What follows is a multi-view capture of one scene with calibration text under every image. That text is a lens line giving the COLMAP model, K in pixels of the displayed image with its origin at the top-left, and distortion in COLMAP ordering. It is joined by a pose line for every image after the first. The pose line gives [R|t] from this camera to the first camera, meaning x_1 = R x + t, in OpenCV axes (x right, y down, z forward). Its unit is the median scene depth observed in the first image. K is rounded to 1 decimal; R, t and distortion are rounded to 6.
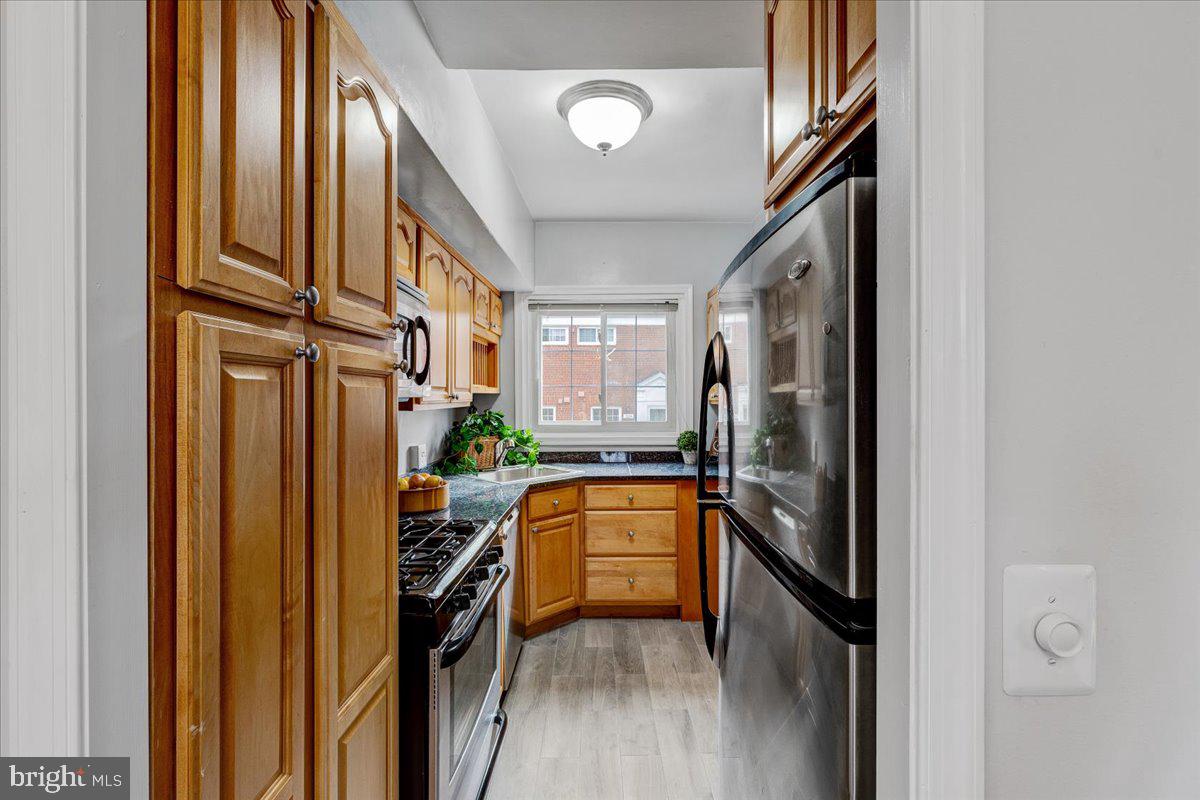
lens RADIAL K [[535.0, 0, 600.8], [0, 535.0, 394.2], [0, 0, 1]] dist [0.005162, -0.001615]
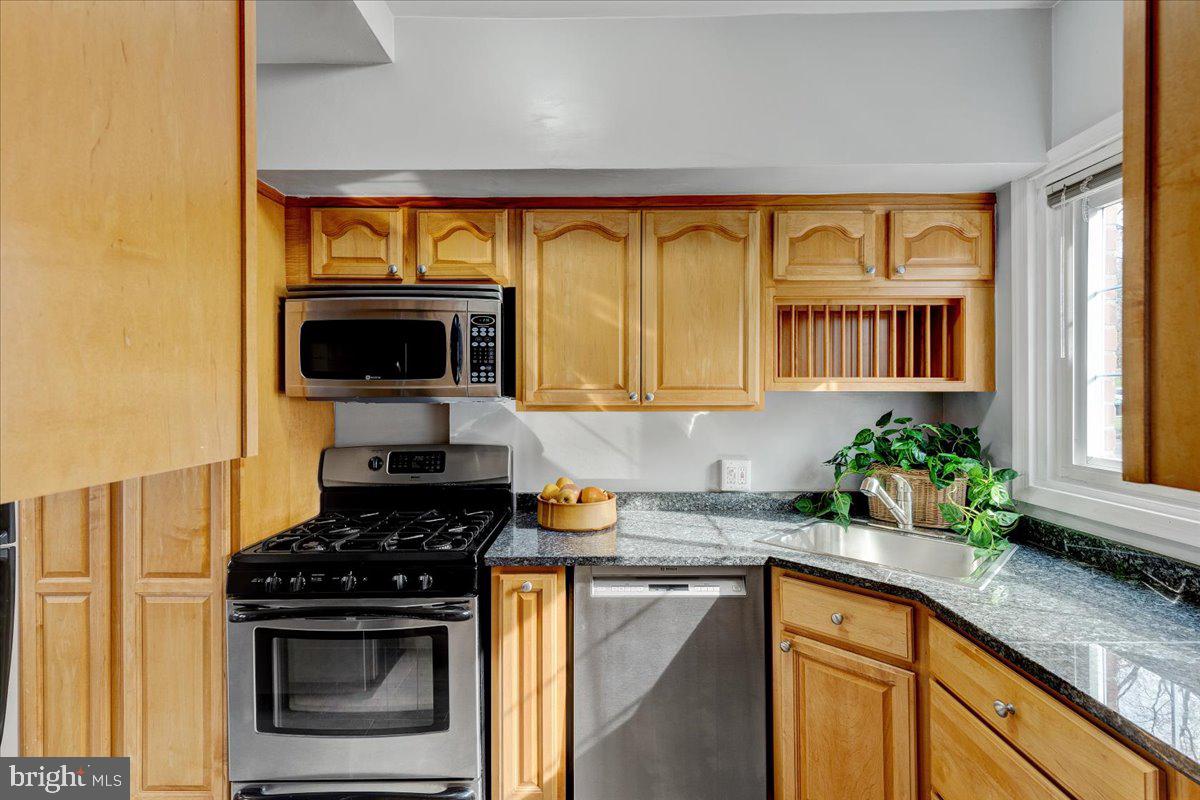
lens RADIAL K [[535.0, 0, 599.9], [0, 535.0, 393.1], [0, 0, 1]] dist [0.005162, -0.001615]
pose [[0.020112, 0.005148, -0.999784, 0.373007], [0.000073, 0.999987, 0.005150, -0.003669], [0.999798, -0.000176, 0.020112, 0.725913]]
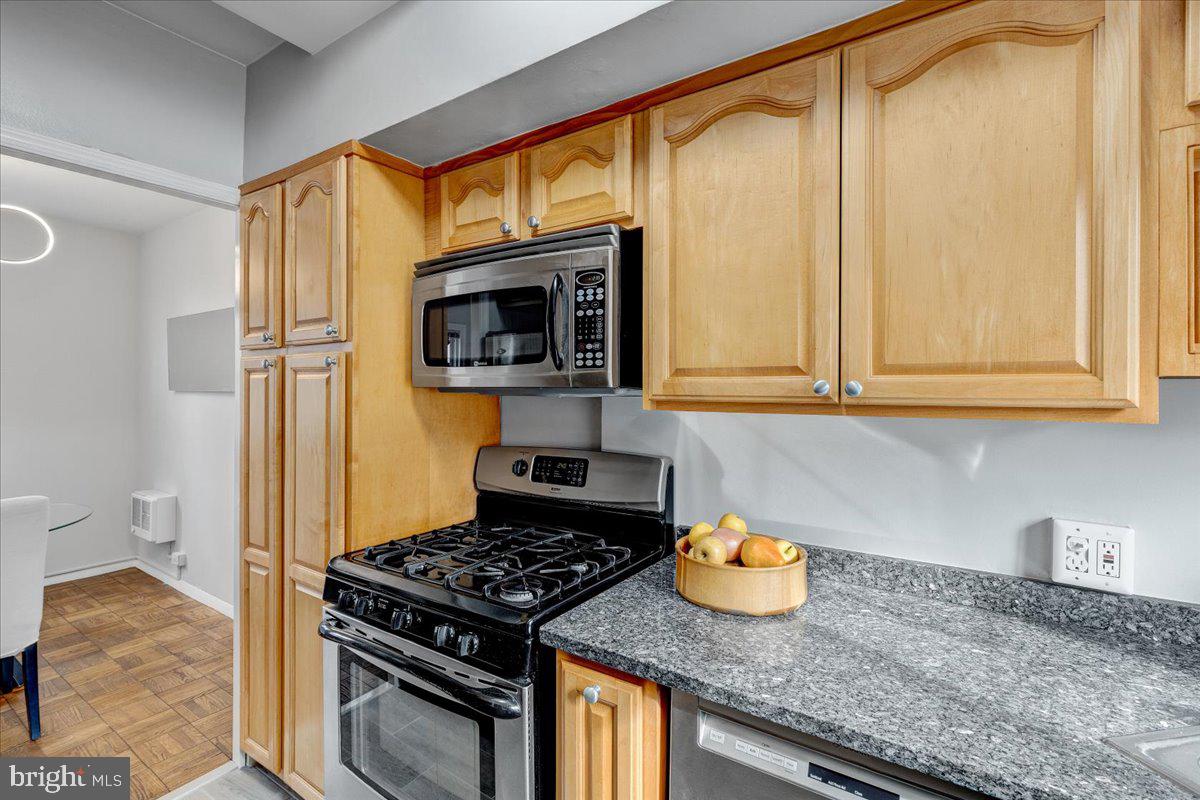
lens RADIAL K [[535.0, 0, 609.8], [0, 535.0, 389.3], [0, 0, 1]] dist [0.005162, -0.001615]
pose [[-0.532442, -0.004514, -0.846455, 0.130692], [-0.004945, 0.999985, -0.002223, 0.005364], [0.846452, 0.003002, -0.532456, 0.837928]]
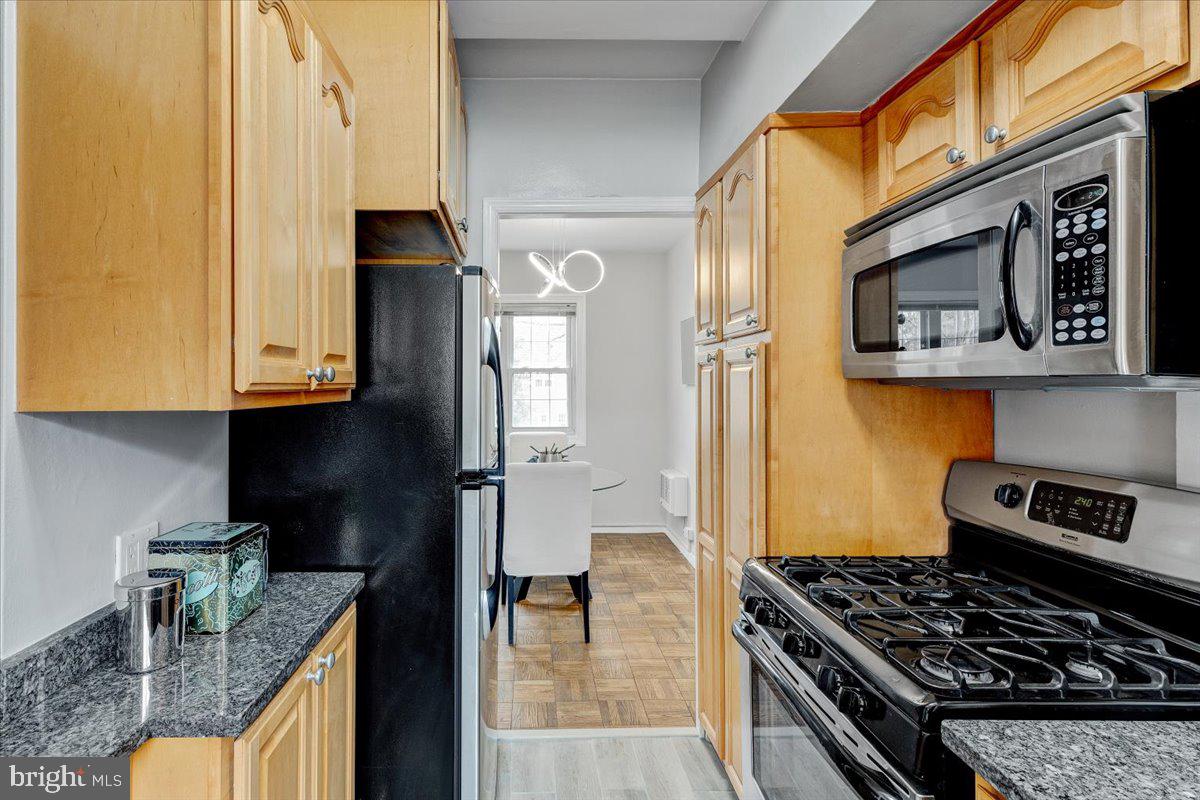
lens RADIAL K [[596.4, 0, 532.4], [0, 596.4, 380.5], [0, 0, 1]] dist [-0.000998, 0.000254]
pose [[-0.999788, 0.000265, -0.020566, 0.056124], [0.000347, 0.999992, -0.003975, 0.006372], [0.020564, -0.003981, -0.999781, 0.878398]]
